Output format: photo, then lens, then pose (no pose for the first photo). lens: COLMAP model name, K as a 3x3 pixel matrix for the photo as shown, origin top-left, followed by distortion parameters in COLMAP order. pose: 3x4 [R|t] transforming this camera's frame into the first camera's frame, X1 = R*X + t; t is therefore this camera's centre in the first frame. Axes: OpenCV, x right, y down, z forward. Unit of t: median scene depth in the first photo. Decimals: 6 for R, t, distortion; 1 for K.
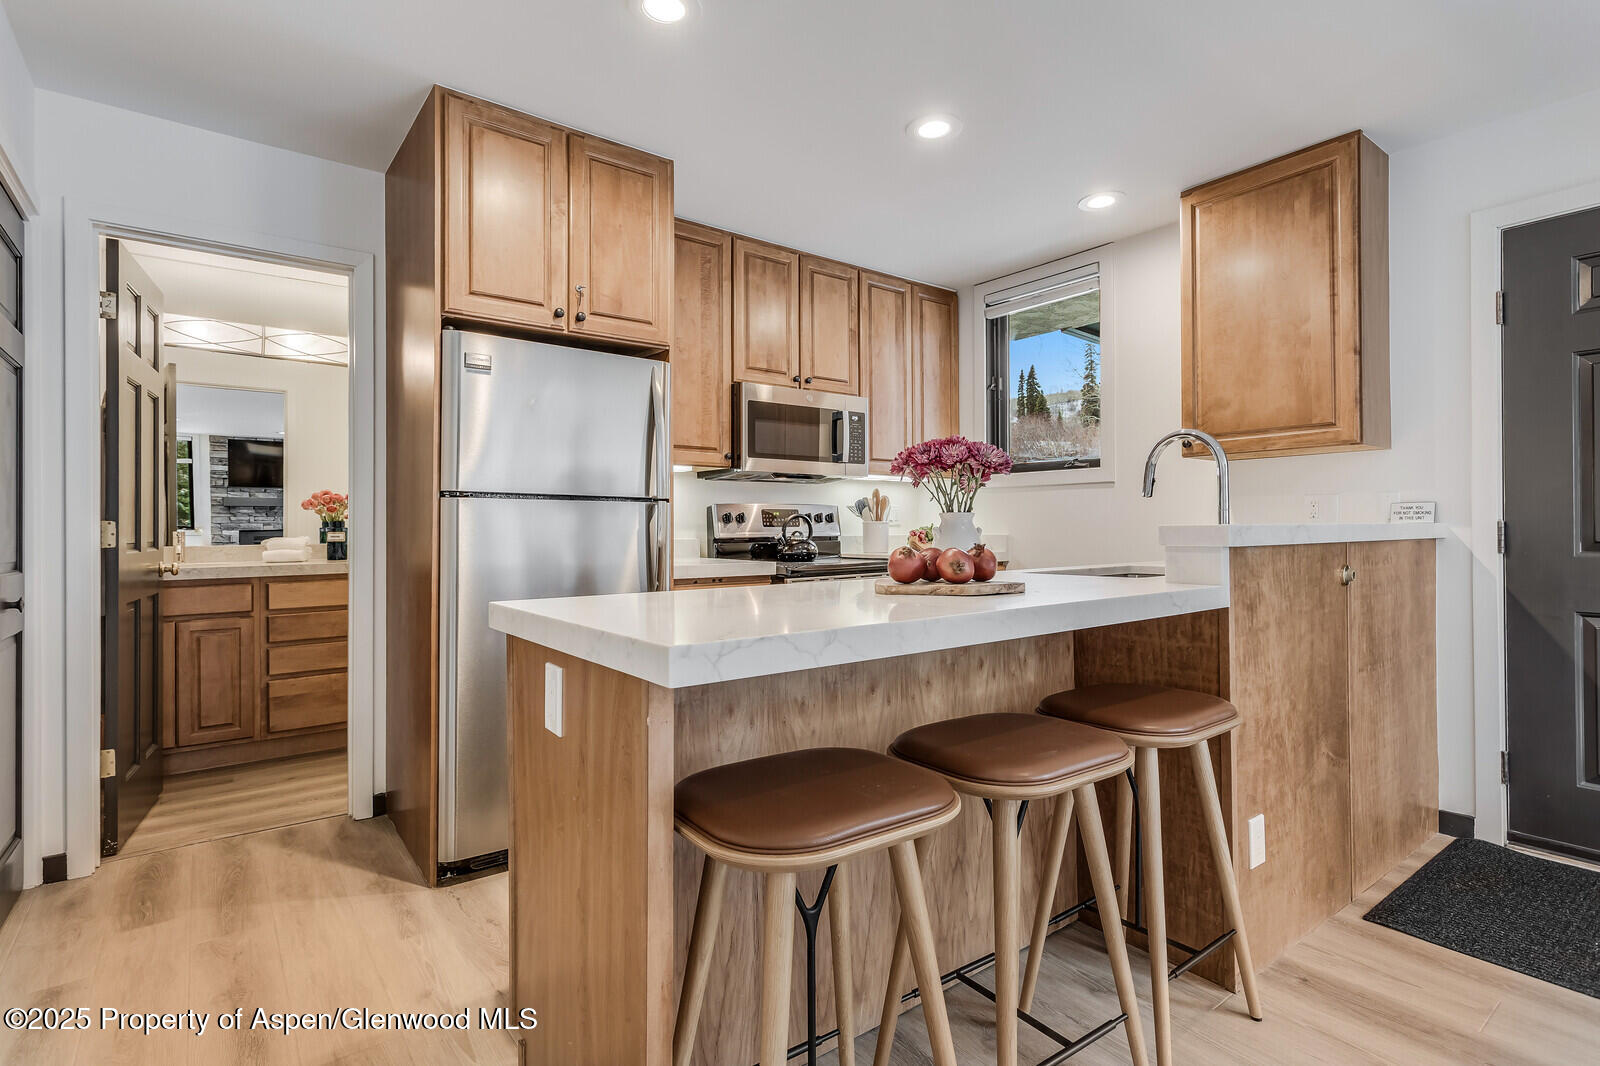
lens RADIAL K [[778.1, 0, 799.4], [0, 778.1, 523.3], [0, 0, 1]] dist [-0.002859, 0.009060]
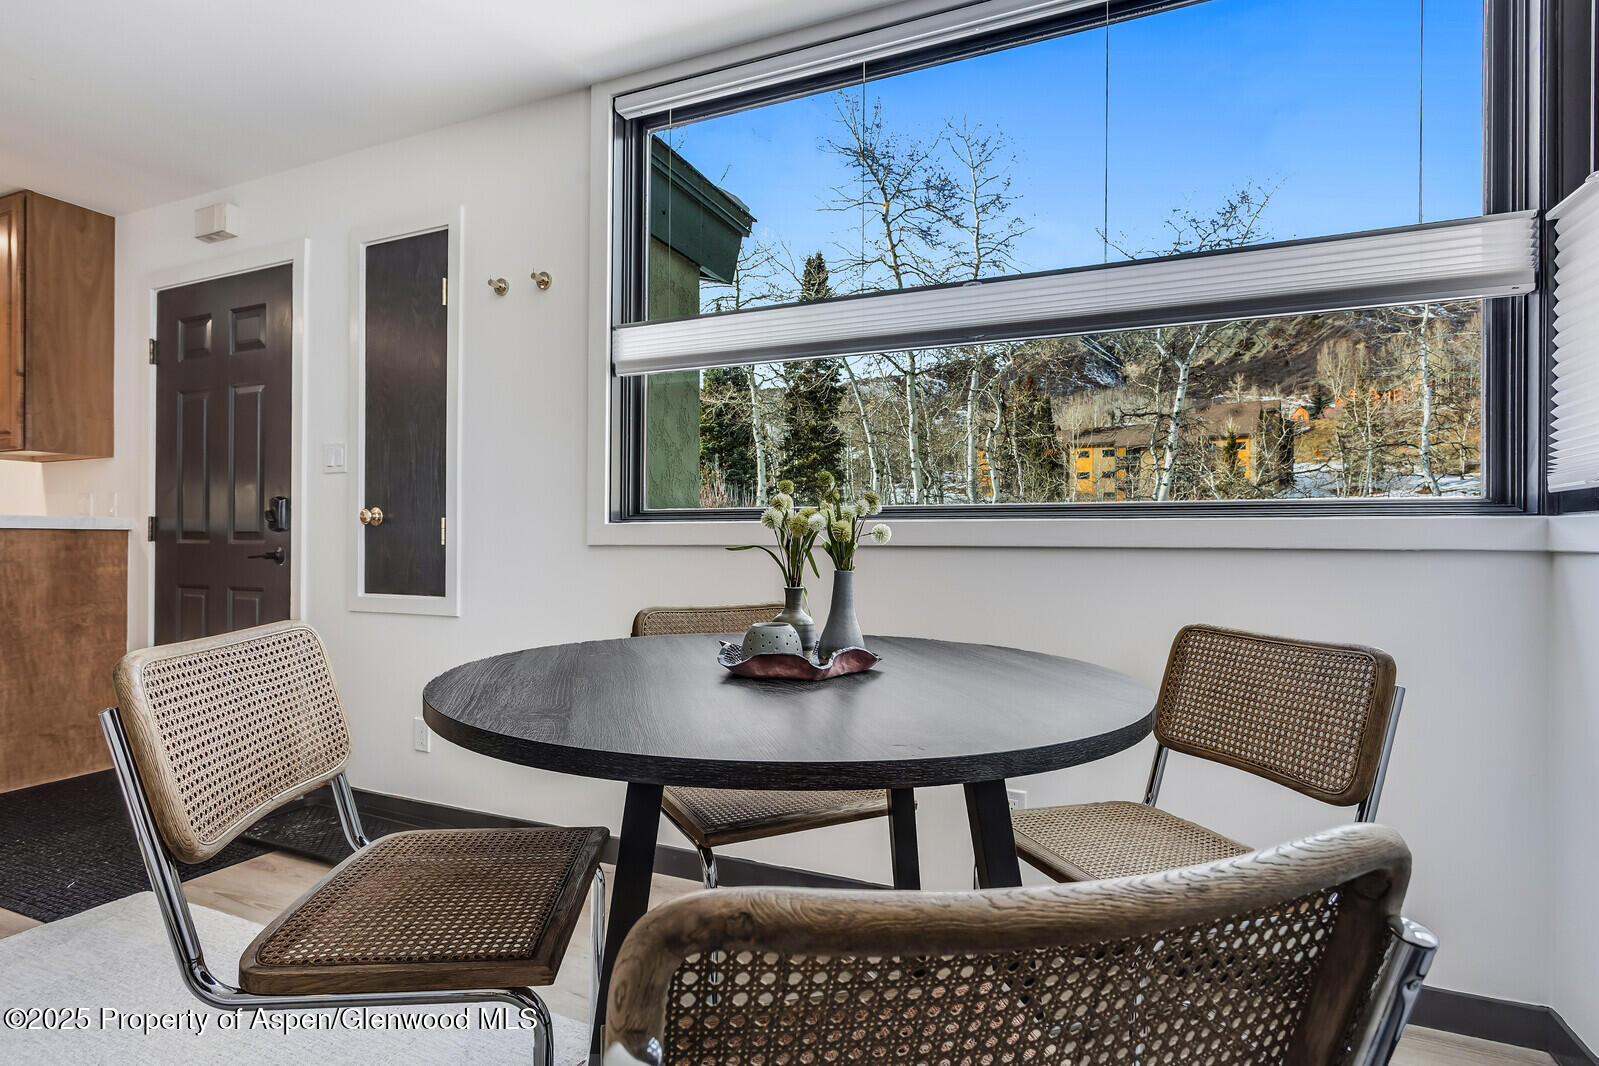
lens RADIAL K [[791.0, 0, 799.5], [0, 791.0, 533.0], [0, 0, 1]] dist [-0.000490, 0.000010]
pose [[0.874563, 0.012832, 0.484742, 0.903387], [-0.010571, 0.999917, -0.007396, 0.017932], [-0.484796, 0.001344, 0.874626, -0.502046]]
